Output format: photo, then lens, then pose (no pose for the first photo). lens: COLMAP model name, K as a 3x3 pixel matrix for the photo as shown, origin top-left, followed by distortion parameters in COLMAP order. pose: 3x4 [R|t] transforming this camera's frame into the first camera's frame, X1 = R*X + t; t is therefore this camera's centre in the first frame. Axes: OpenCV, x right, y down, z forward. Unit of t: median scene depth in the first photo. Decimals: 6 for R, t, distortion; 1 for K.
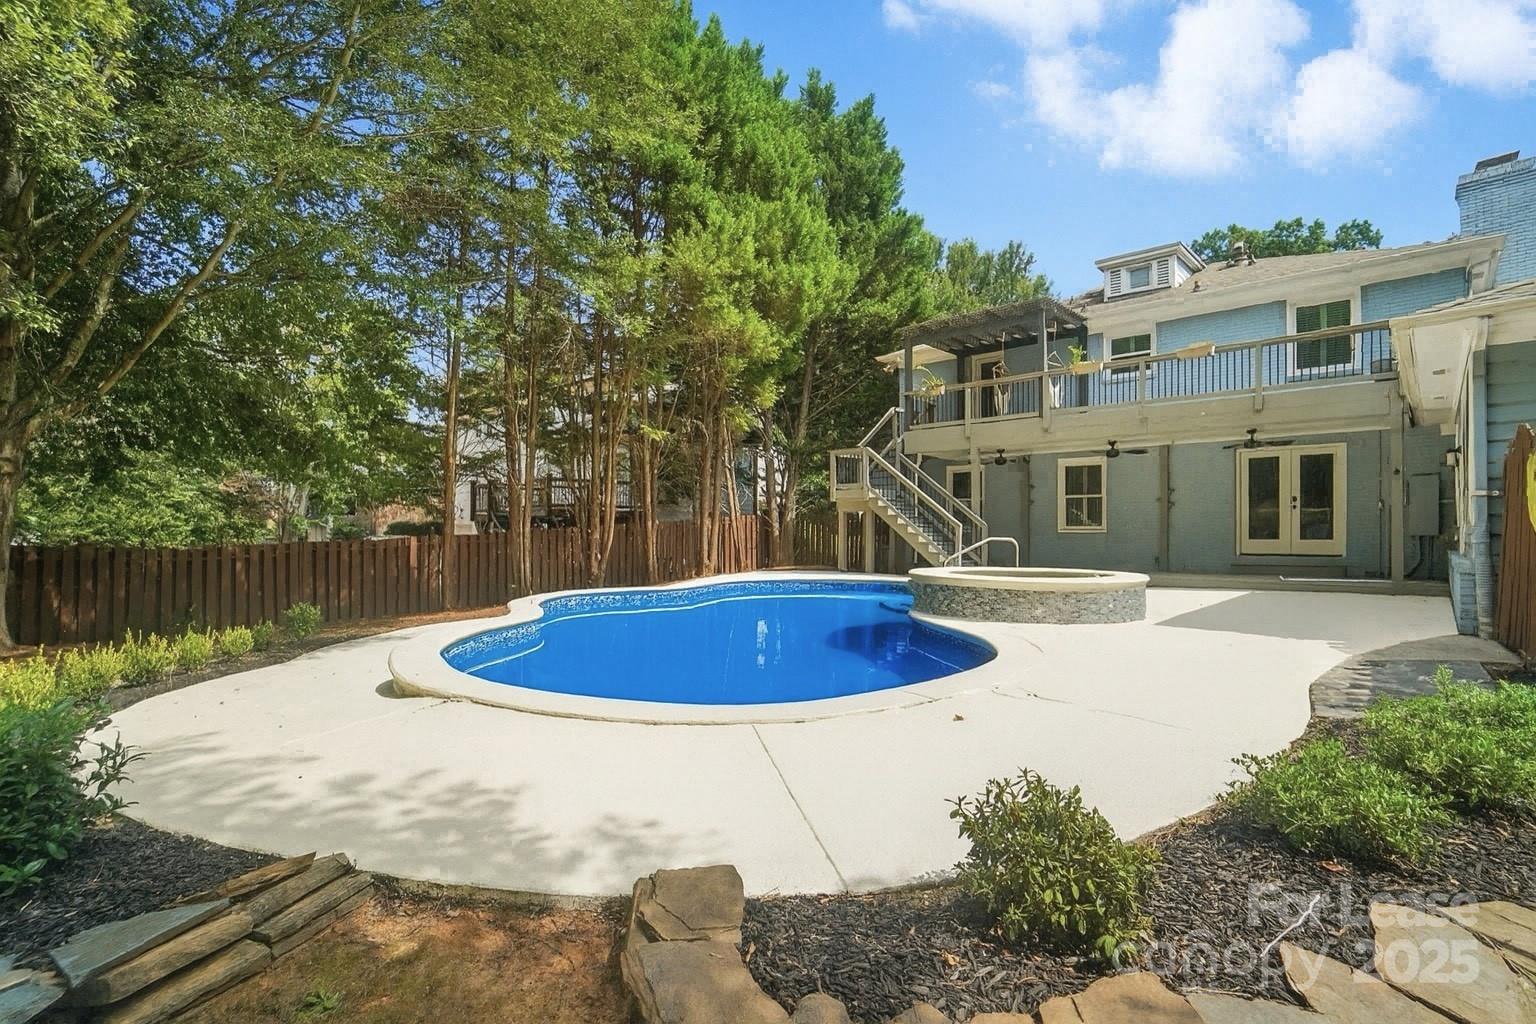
lens RADIAL K [[708.2, 0, 763.2], [0, 708.2, 536.2], [0, 0, 1]] dist [-0.033938, 0.007700]
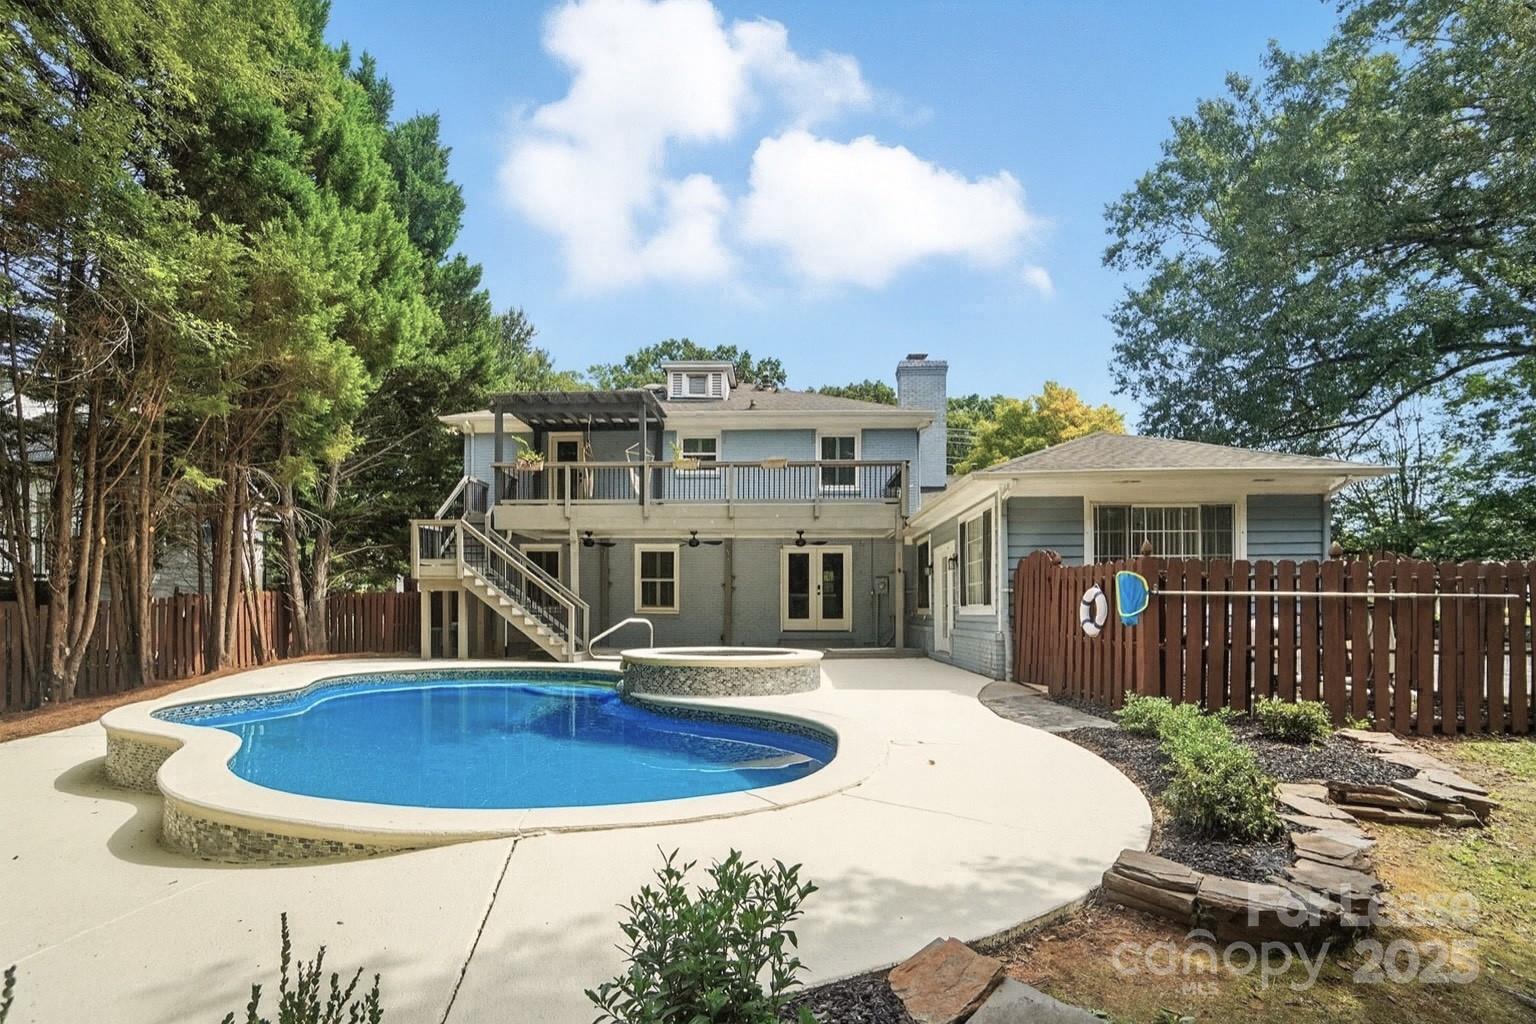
lens RADIAL K [[751.1, 0, 742.6], [0, 751.1, 620.8], [0, 0, 1]] dist [-0.001007, 0.000081]
pose [[0.757832, -0.009490, 0.652381, -0.212167], [0.003332, 0.999937, 0.010676, -0.005843], [-0.652441, -0.005917, 0.757816, 0.041093]]
